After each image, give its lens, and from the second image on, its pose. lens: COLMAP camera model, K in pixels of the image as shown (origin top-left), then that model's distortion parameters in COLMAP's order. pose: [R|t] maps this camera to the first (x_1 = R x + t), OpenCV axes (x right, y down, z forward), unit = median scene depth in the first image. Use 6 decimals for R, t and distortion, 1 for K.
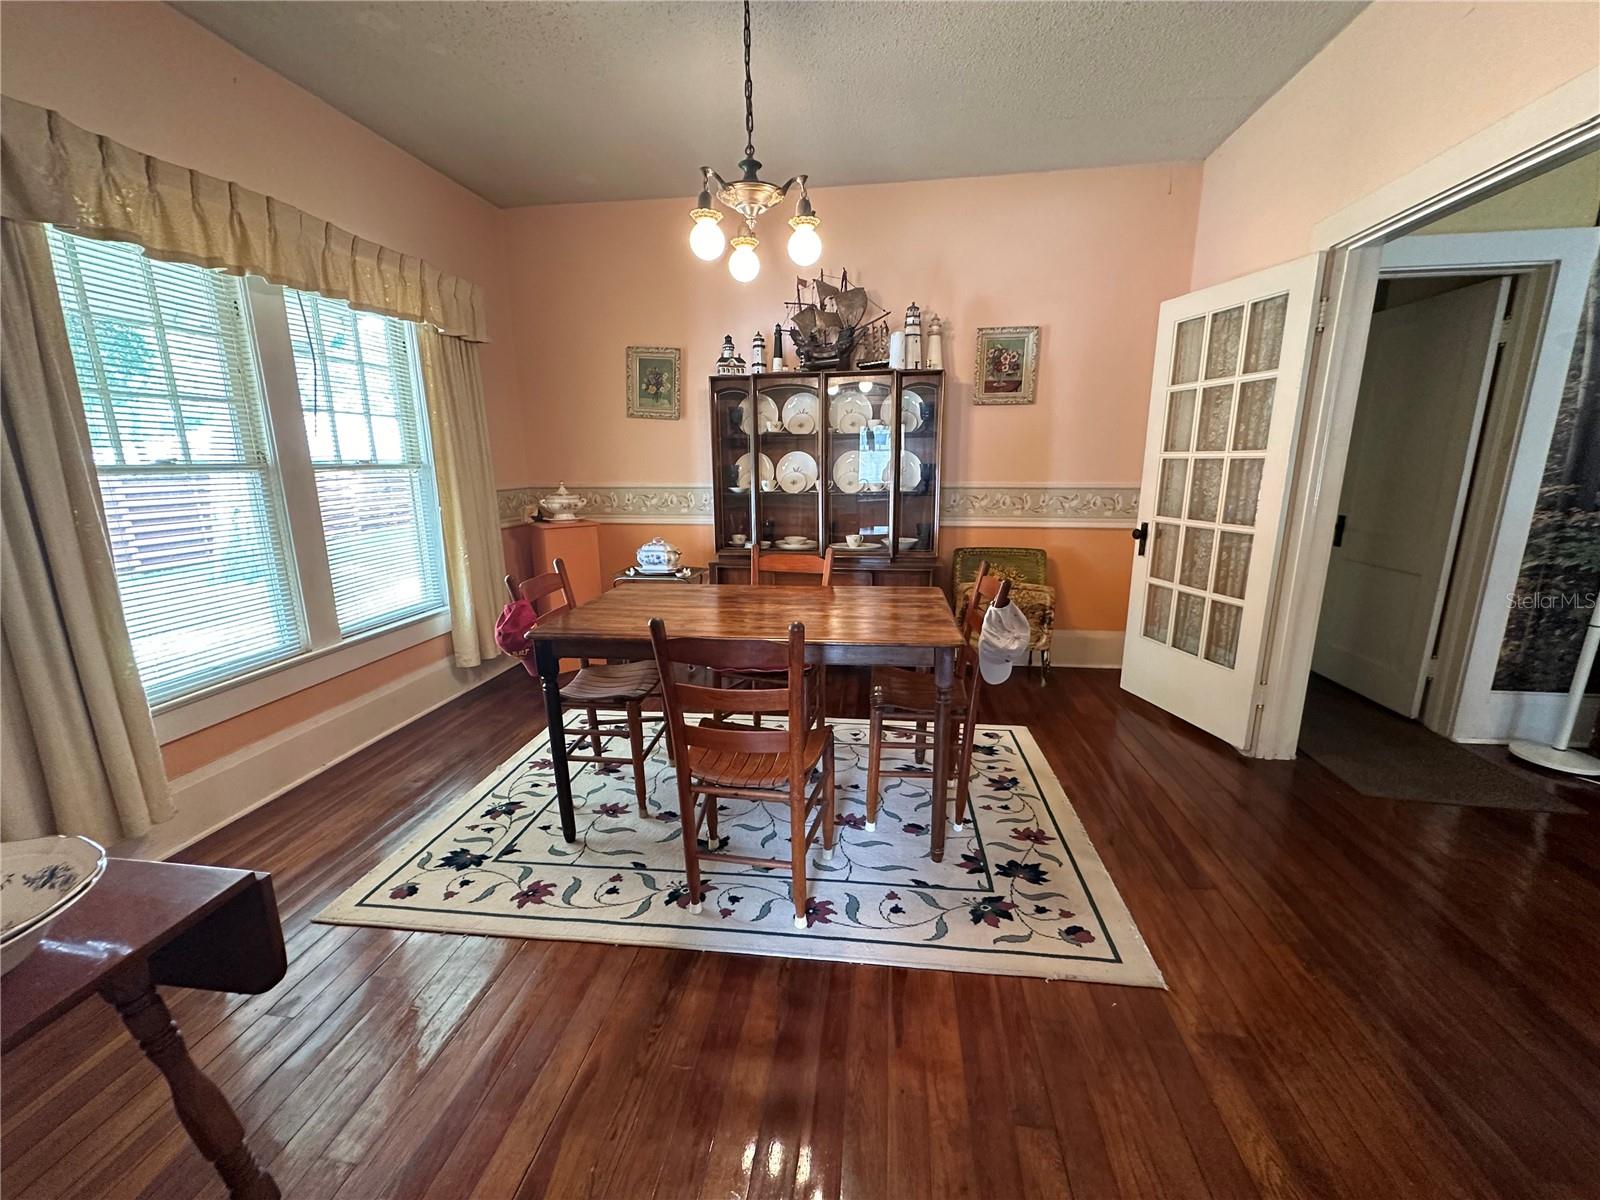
lens RADIAL K [[639.0, 0, 802.1], [0, 639.0, 598.8], [0, 0, 1]] dist [-0.003221, 0.001171]
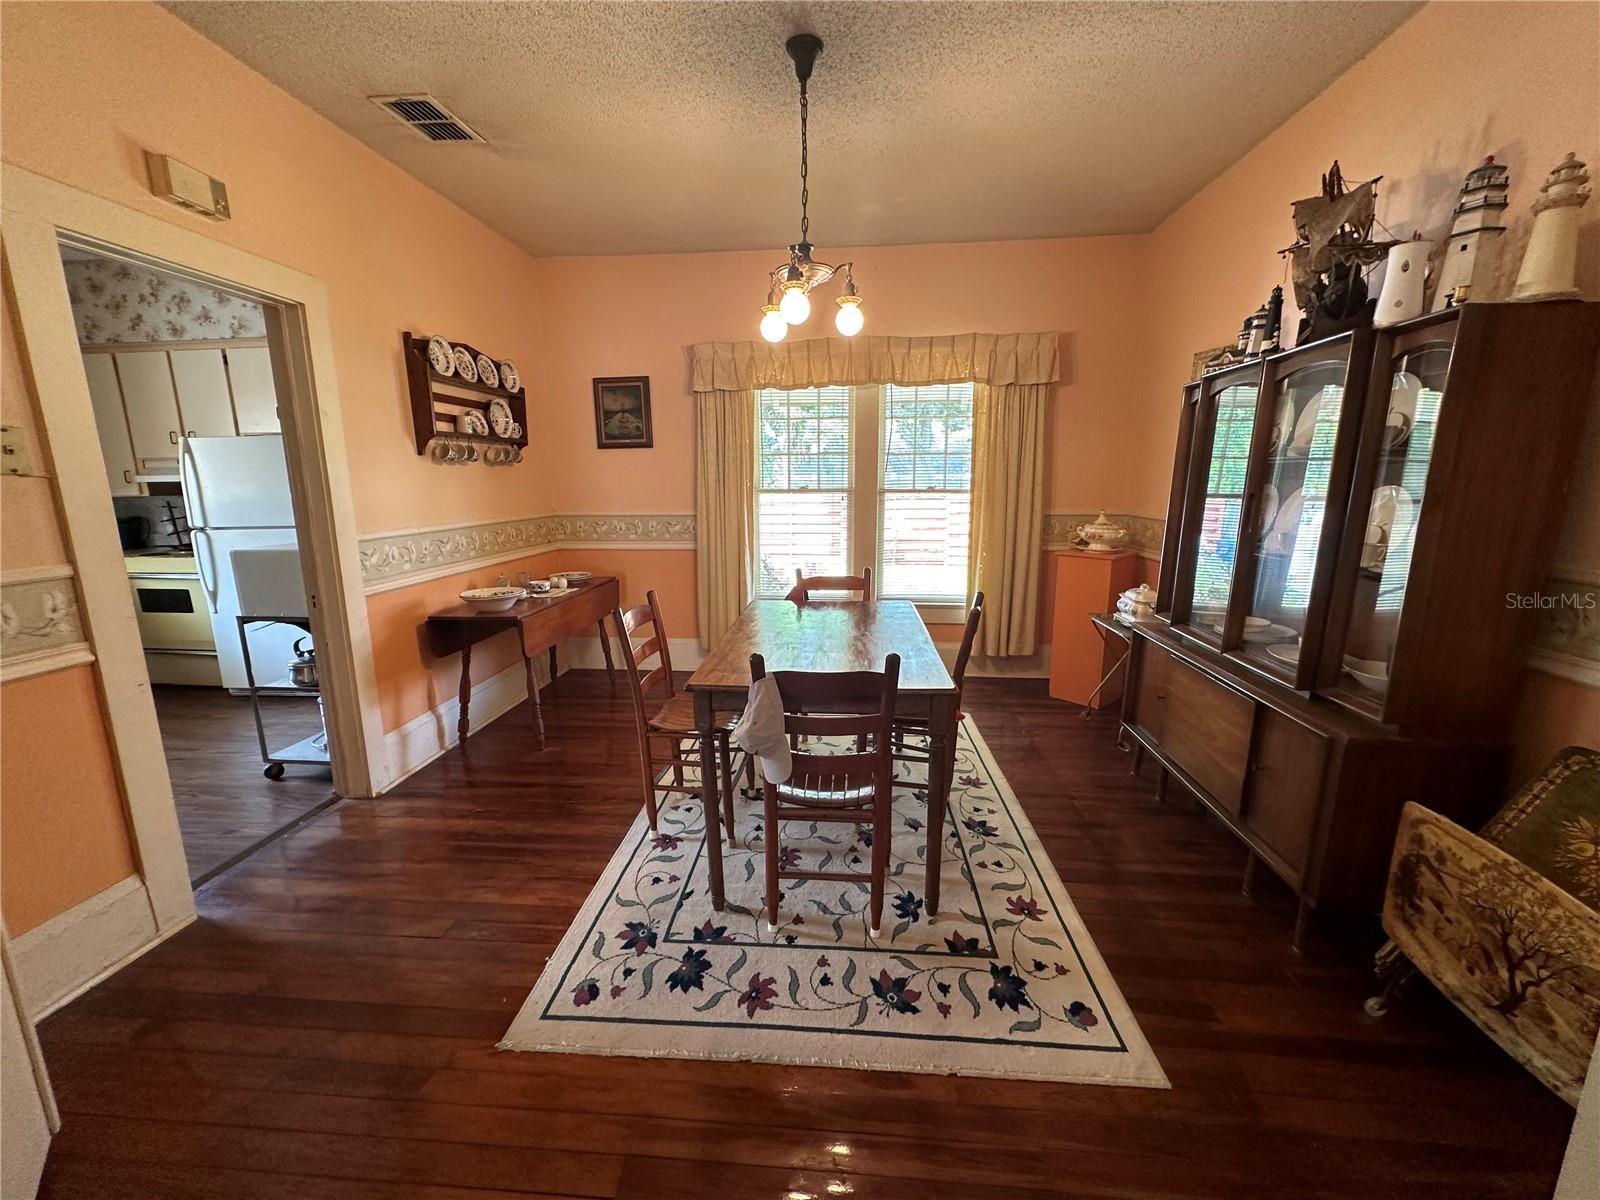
lens RADIAL K [[639.0, 0, 802.6], [0, 639.0, 602.7], [0, 0, 1]] dist [-0.003221, 0.001171]
pose [[0.049518, 0.200088, -0.978526, 1.138282], [-0.211426, 0.959625, 0.185524, -0.265507], [0.976139, 0.197699, 0.089822, 0.988283]]
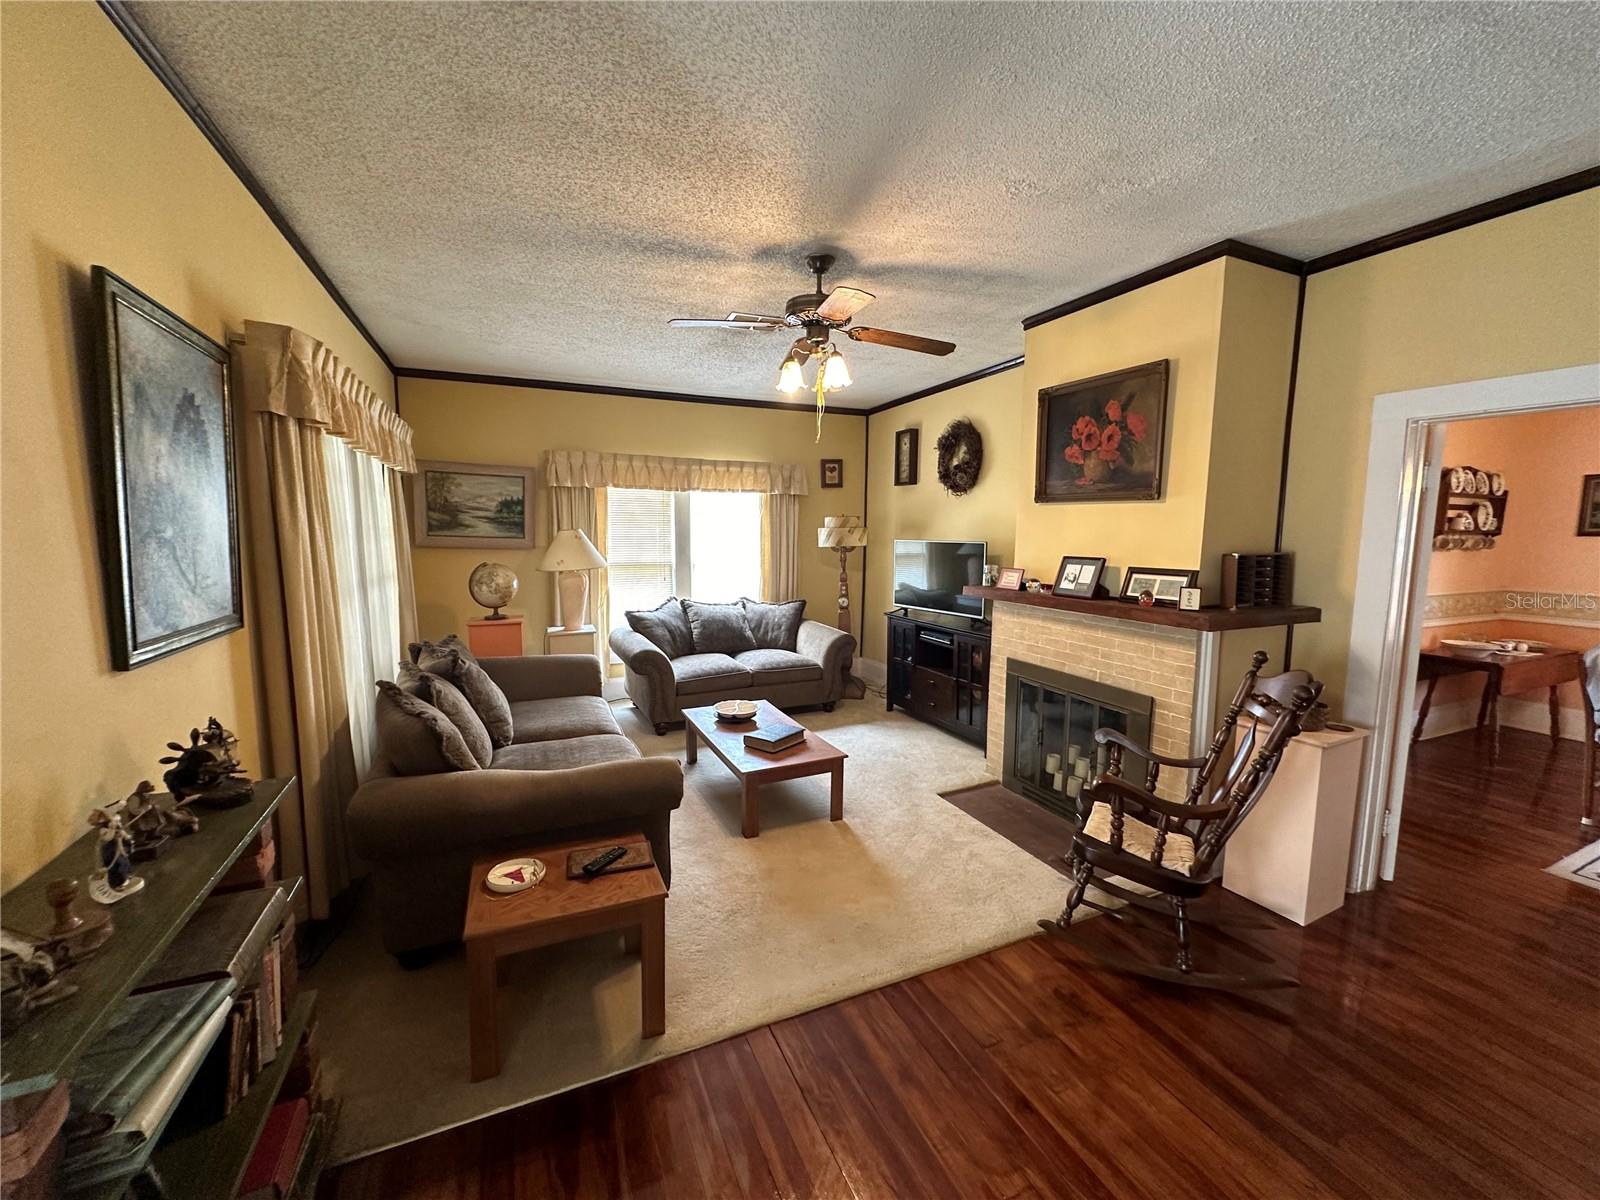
lens RADIAL K [[639.0, 0, 796.9], [0, 639.0, 600.4], [0, 0, 1]] dist [-0.003221, 0.001171]
pose [[-0.851865, 0.058954, -0.520433, 2.673392], [-0.115959, 0.947758, 0.297166, -0.362070], [0.510764, 0.313494, -0.800526, 0.904785]]
